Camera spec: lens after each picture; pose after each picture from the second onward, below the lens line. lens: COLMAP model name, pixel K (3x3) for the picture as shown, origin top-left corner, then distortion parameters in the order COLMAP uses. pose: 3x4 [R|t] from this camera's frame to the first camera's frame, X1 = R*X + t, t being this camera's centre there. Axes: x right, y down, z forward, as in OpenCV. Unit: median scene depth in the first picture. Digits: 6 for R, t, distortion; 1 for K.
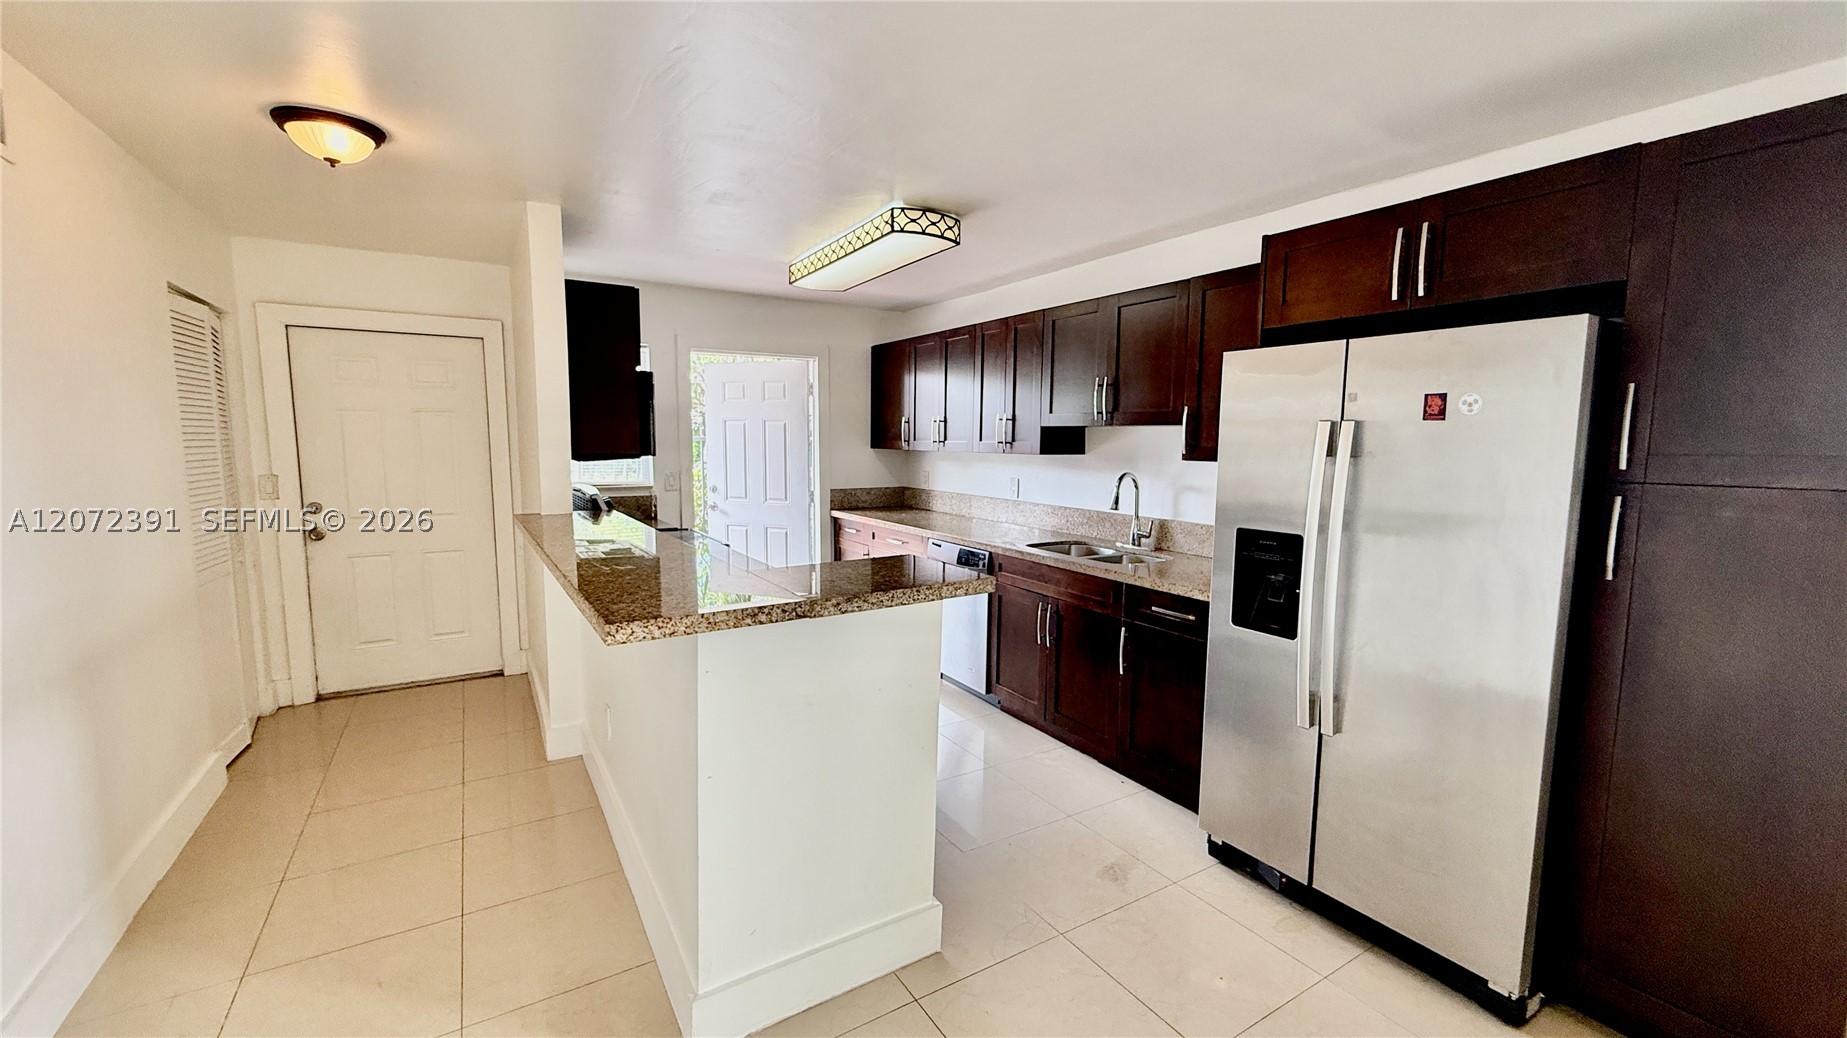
lens RADIAL K [[732.6, 0, 919.2], [0, 732.6, 517.5], [0, 0, 1]] dist [0.000563, -0.000288]
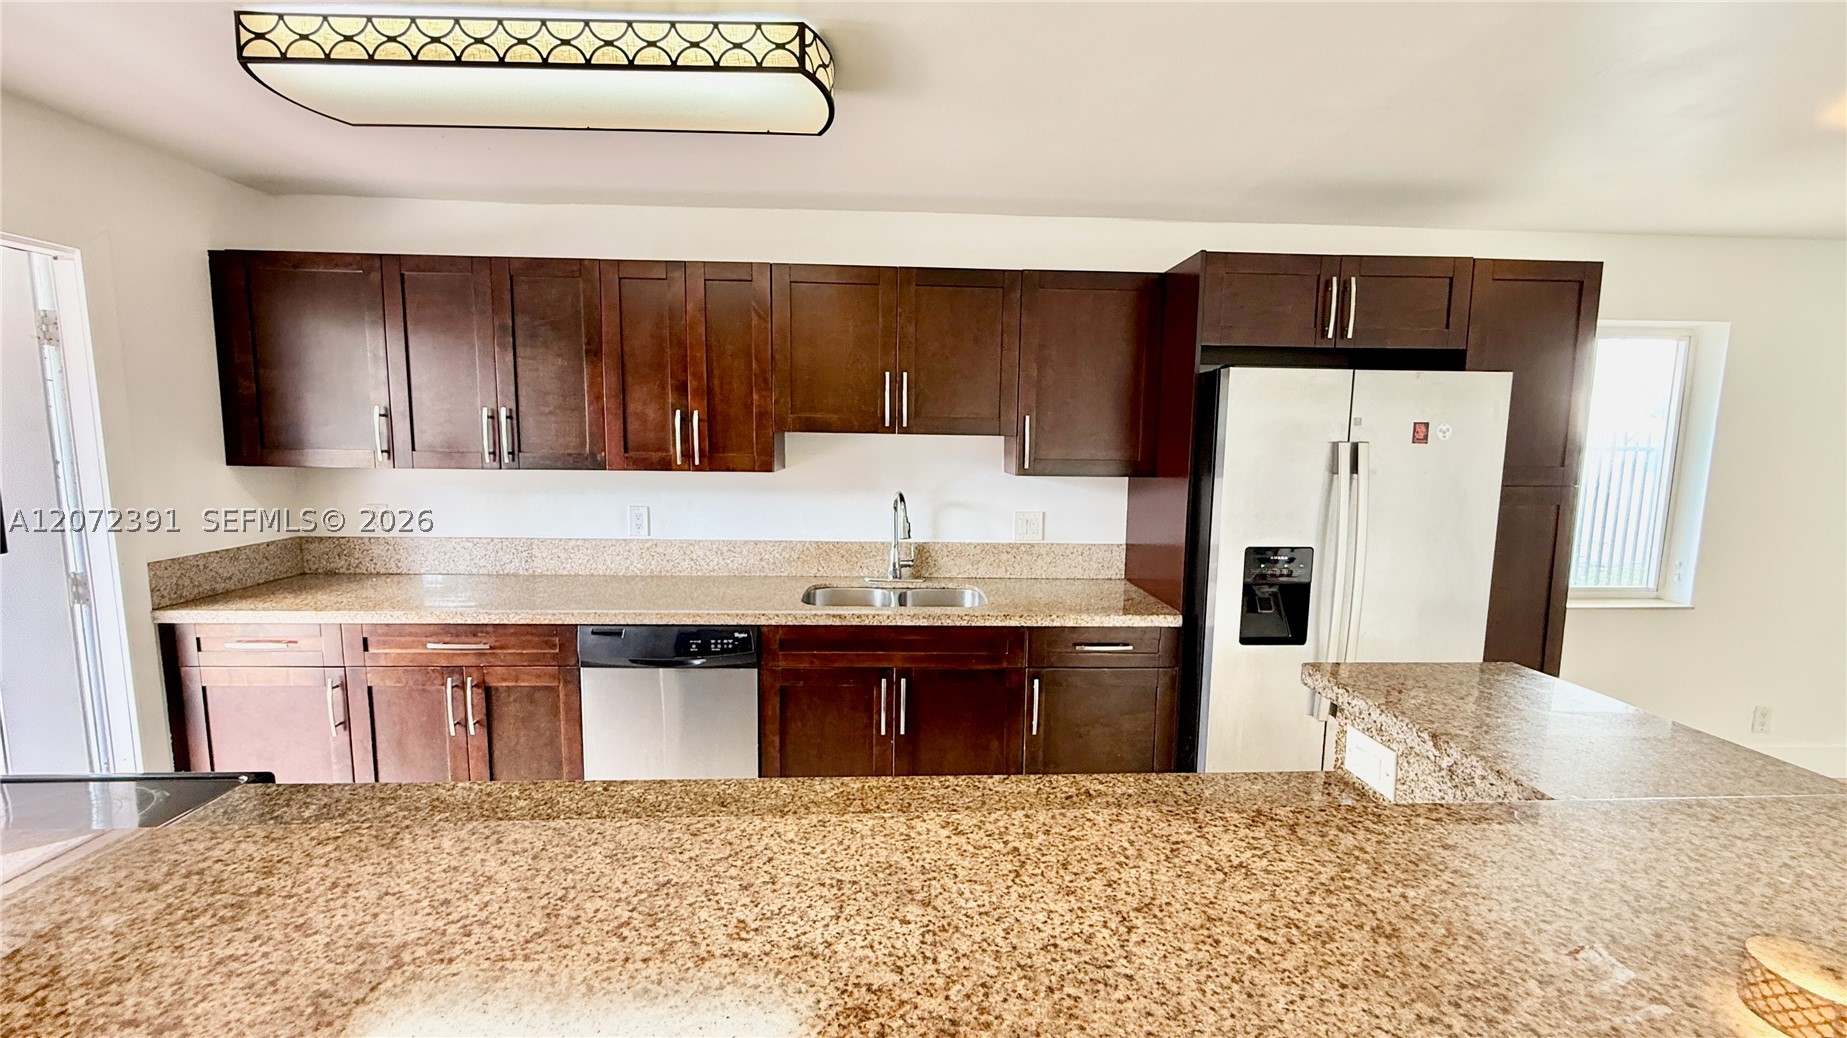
lens RADIAL K [[732.6, 0, 919.2], [0, 732.6, 517.5], [0, 0, 1]] dist [0.000563, -0.000288]
pose [[0.491386, -0.099014, 0.865295, -0.429950], [0.085865, 0.994184, 0.065001, -0.087403], [-0.866699, 0.042358, 0.497030, 0.606115]]
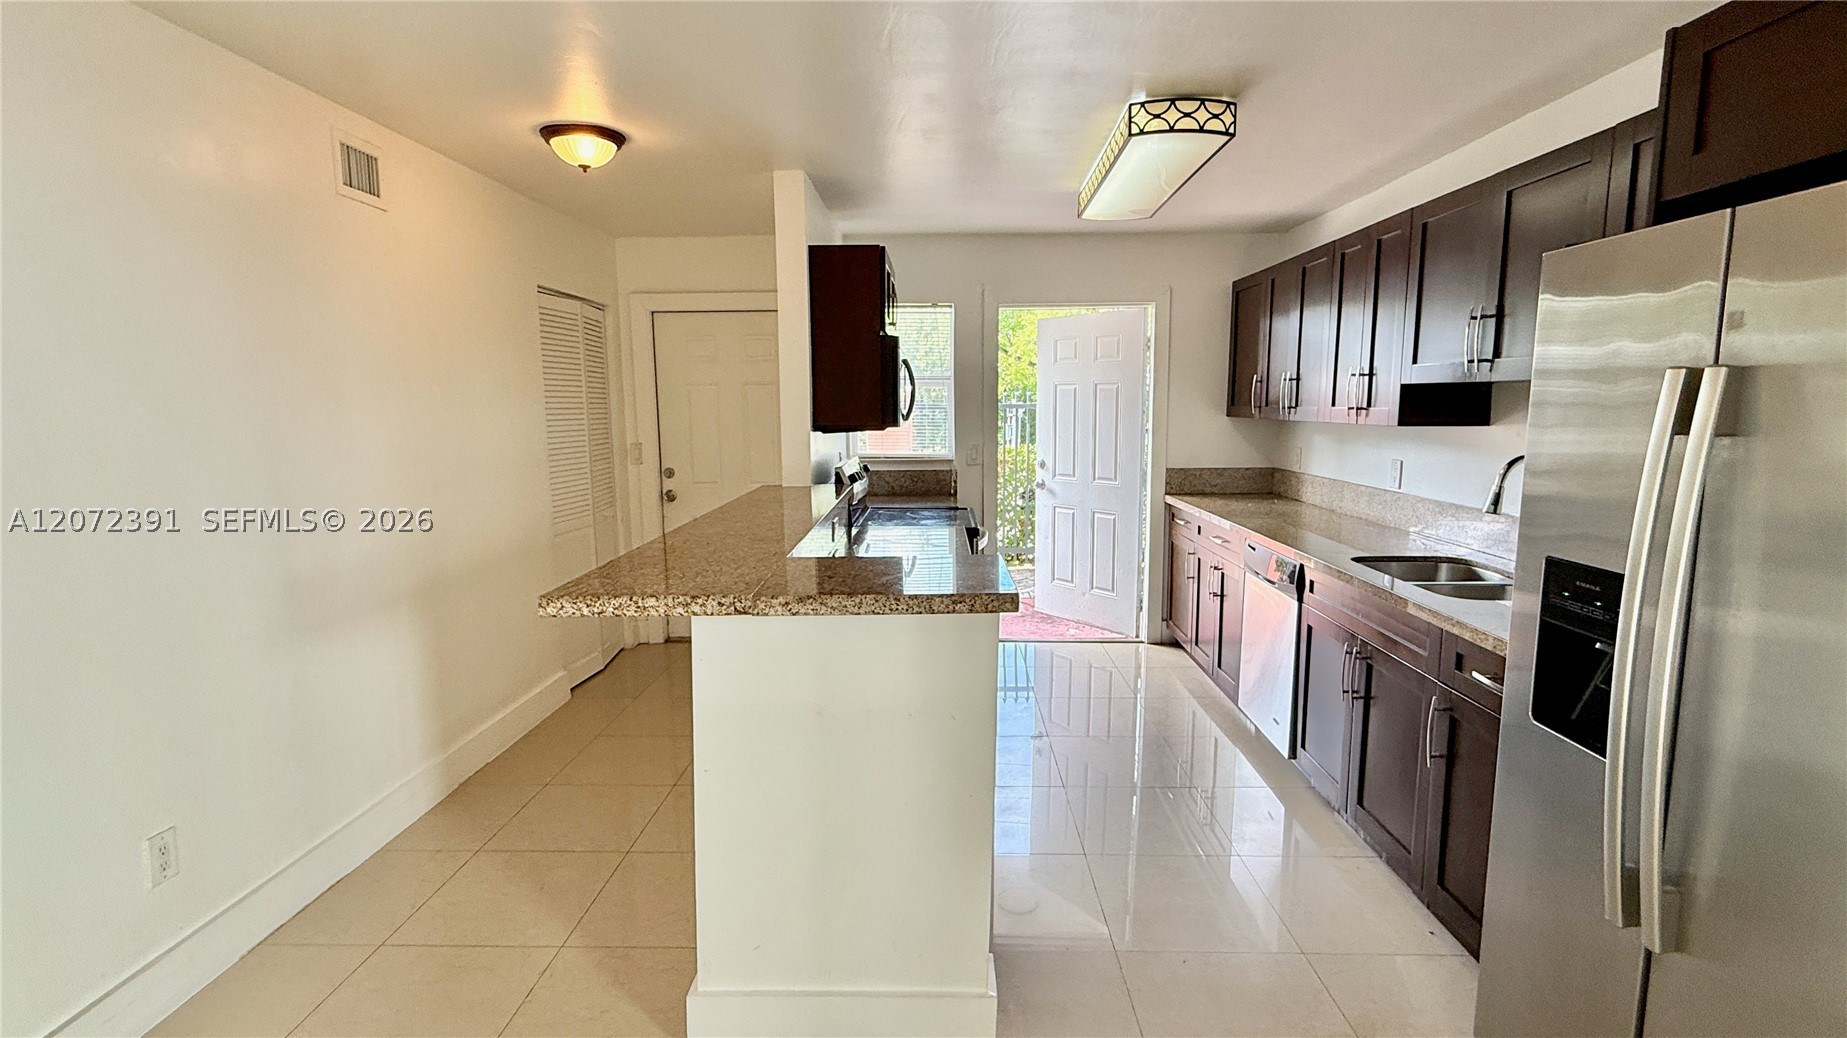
lens RADIAL K [[861.0, 0, 923.5], [0, 861.0, 519.0], [0, 0, 1]] dist [-0.000539, 0.000161]
pose [[0.840884, 0.058744, -0.538018, 0.261777], [-0.044718, 0.998234, 0.039102, -0.013223], [0.539365, -0.008821, 0.842026, 0.107075]]
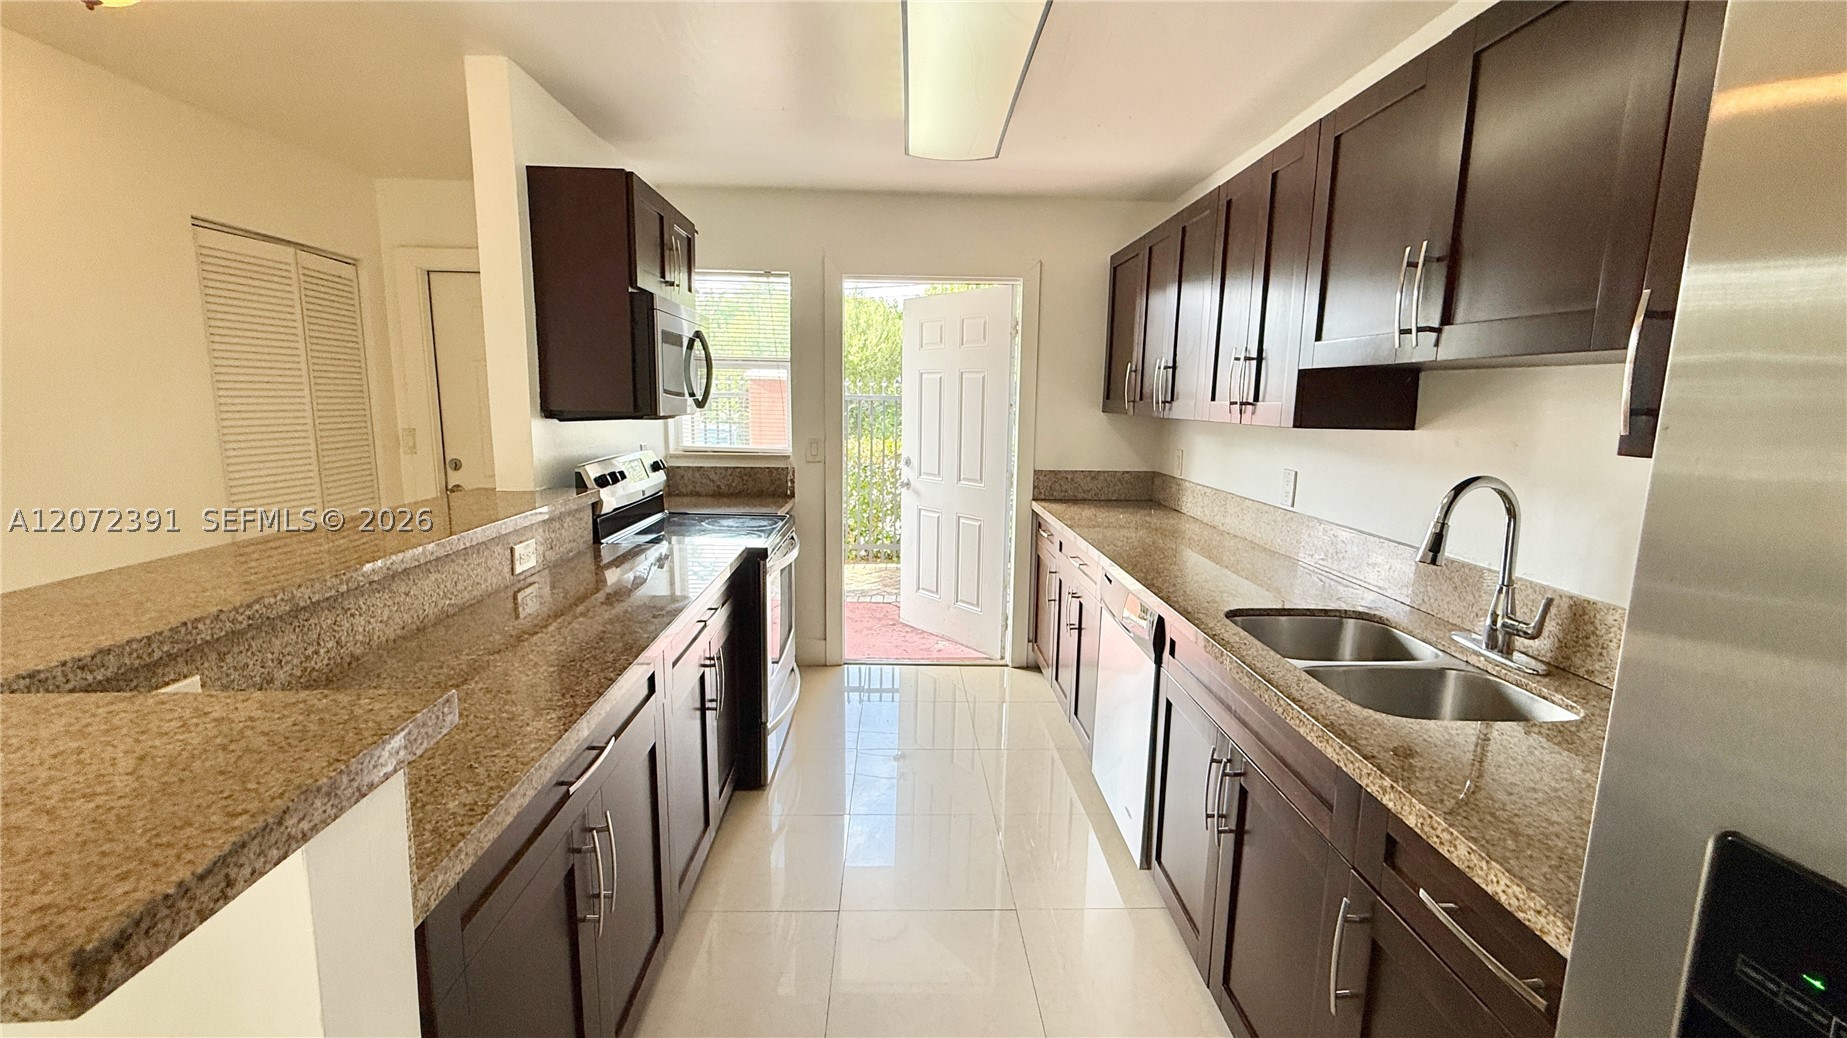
lens RADIAL K [[769.0, 0, 922.3], [0, 769.0, 515.6], [0, 0, 1]] dist [-0.002614, -0.000096]
pose [[0.870498, 0.080883, -0.485481, 0.232201], [-0.062772, 0.996594, 0.053482, -0.044747], [0.488153, -0.016082, 0.872610, 0.490032]]
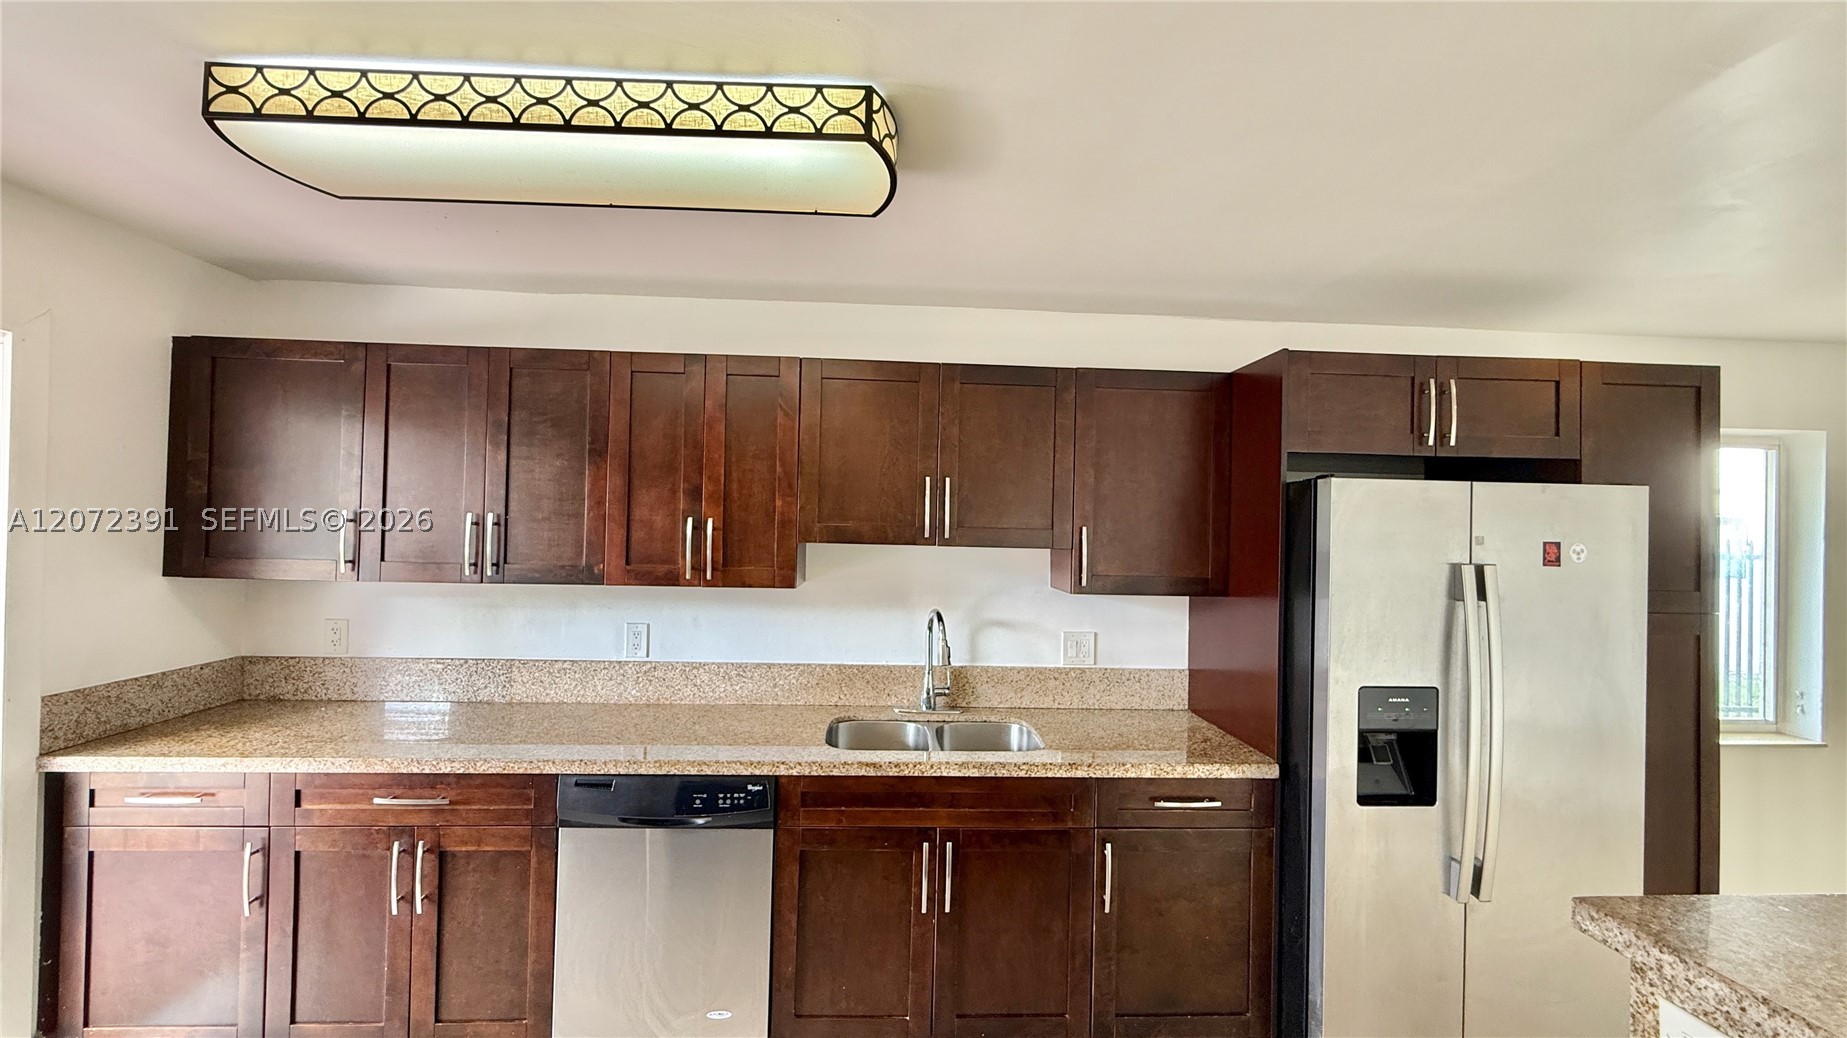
lens RADIAL K [[732.6, 0, 919.2], [0, 732.6, 517.5], [0, 0, 1]] dist [0.000563, -0.000288]
pose [[0.481018, 0.015007, 0.876582, -0.368577], [0.078039, 0.995152, -0.059861, -0.114415], [-0.873231, 0.097201, 0.477514, 0.695794]]
